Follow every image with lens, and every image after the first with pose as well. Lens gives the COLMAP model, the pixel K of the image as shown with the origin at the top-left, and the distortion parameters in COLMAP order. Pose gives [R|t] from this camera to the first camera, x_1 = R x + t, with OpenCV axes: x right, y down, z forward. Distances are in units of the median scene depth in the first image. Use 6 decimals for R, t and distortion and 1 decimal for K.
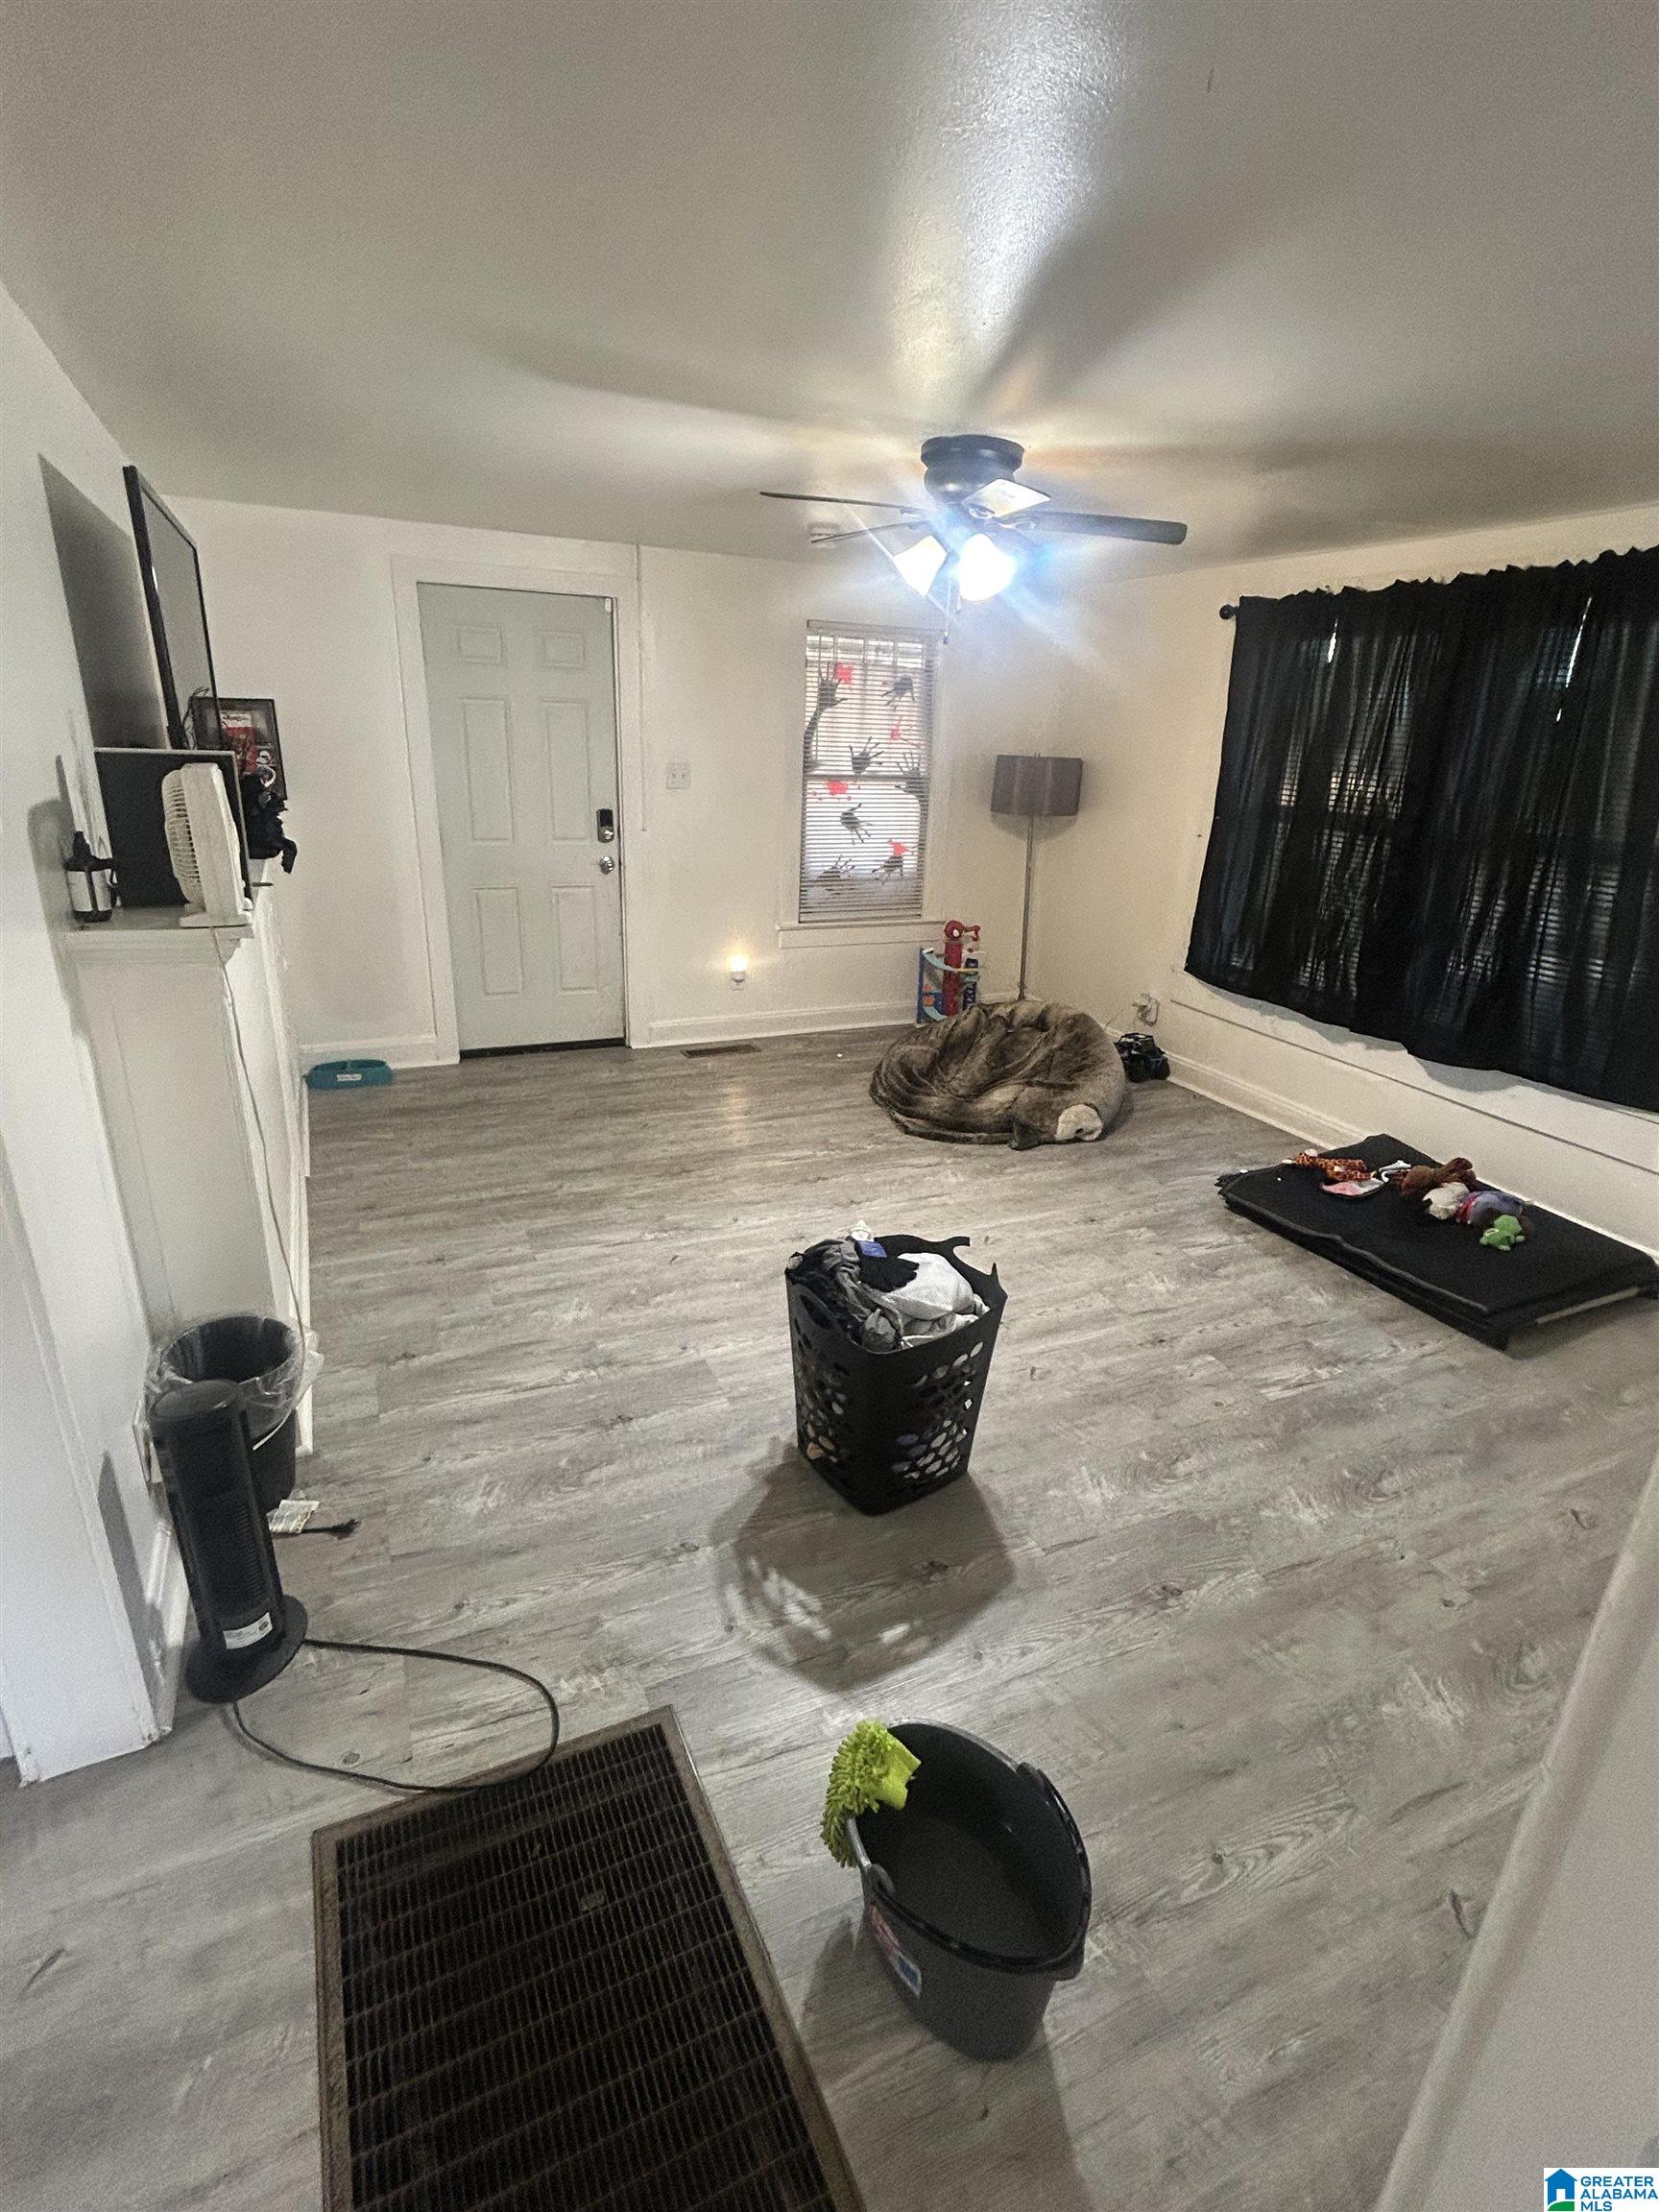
lens RADIAL K [[1056.2, 0, 828.8], [0, 1056.2, 1099.9], [0, 0, 1]] dist [-0.000669, -0.001314]
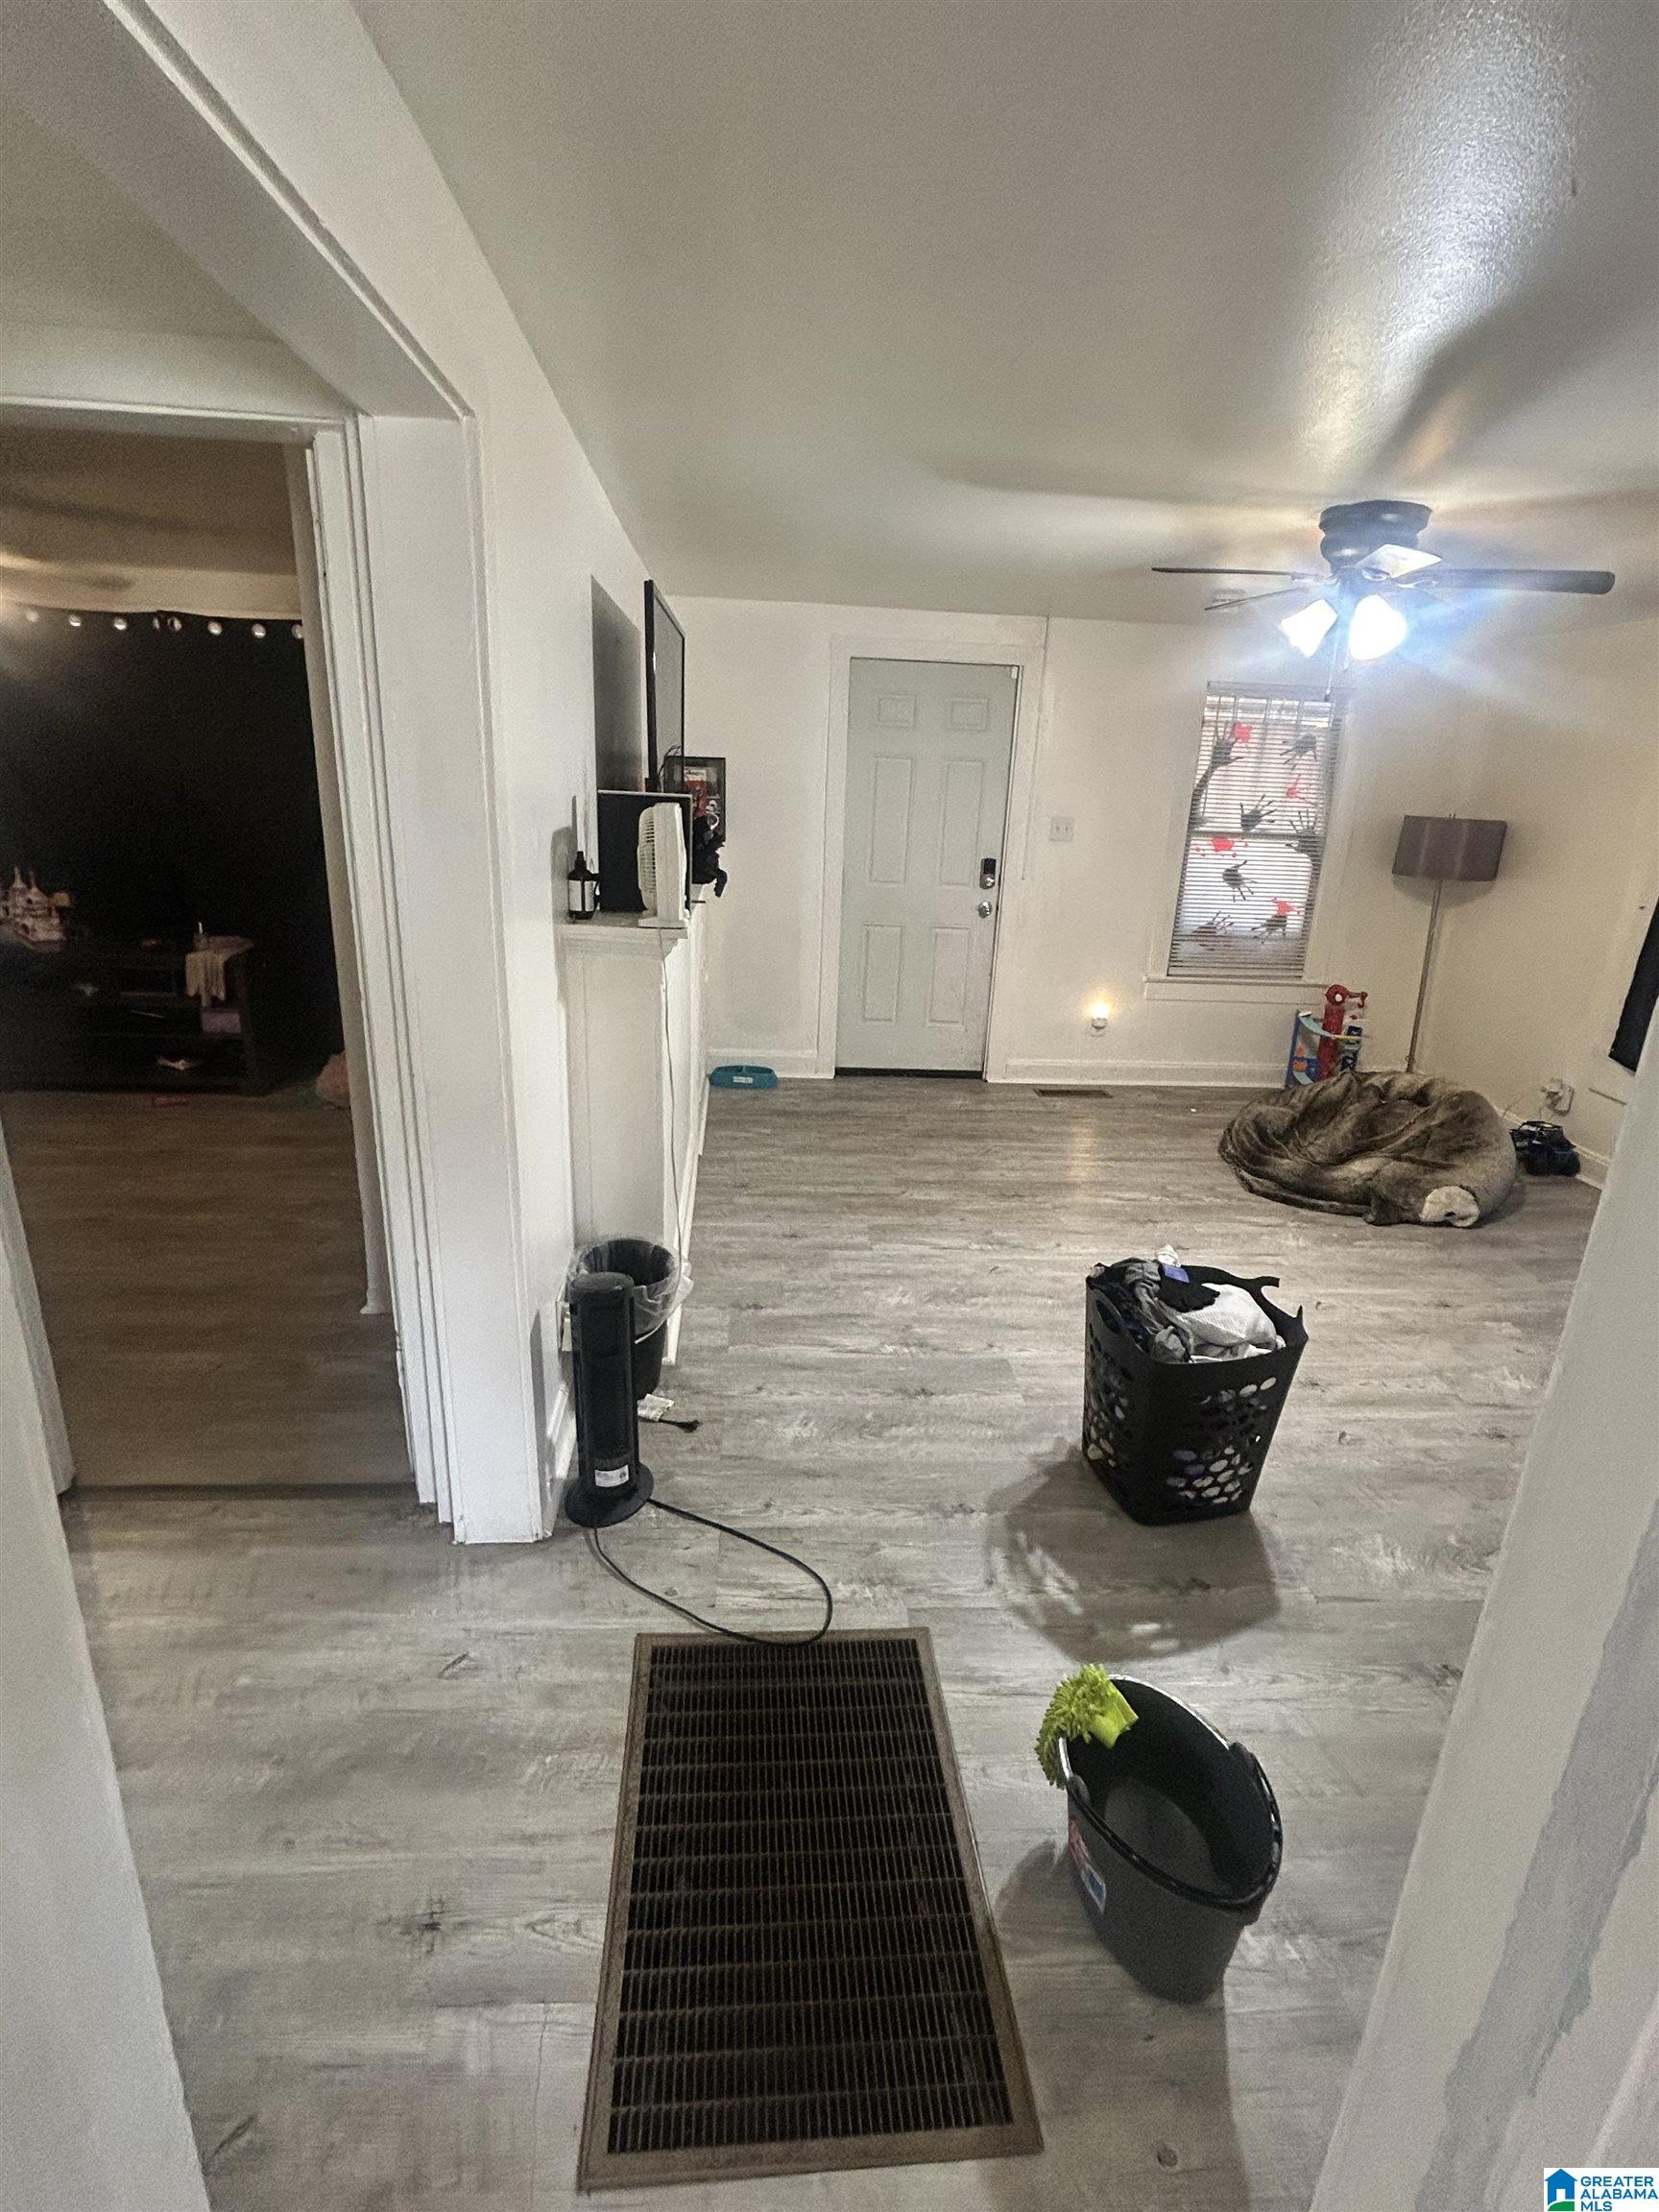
lens RADIAL K [[1056.2, 0, 828.8], [0, 1056.2, 1099.9], [0, 0, 1]] dist [-0.000669, -0.001314]
pose [[0.934273, 0.109013, -0.339485, 0.048652], [-0.126445, 0.991532, -0.029587, 0.039827], [0.333385, 0.070569, 0.940146, -0.090119]]
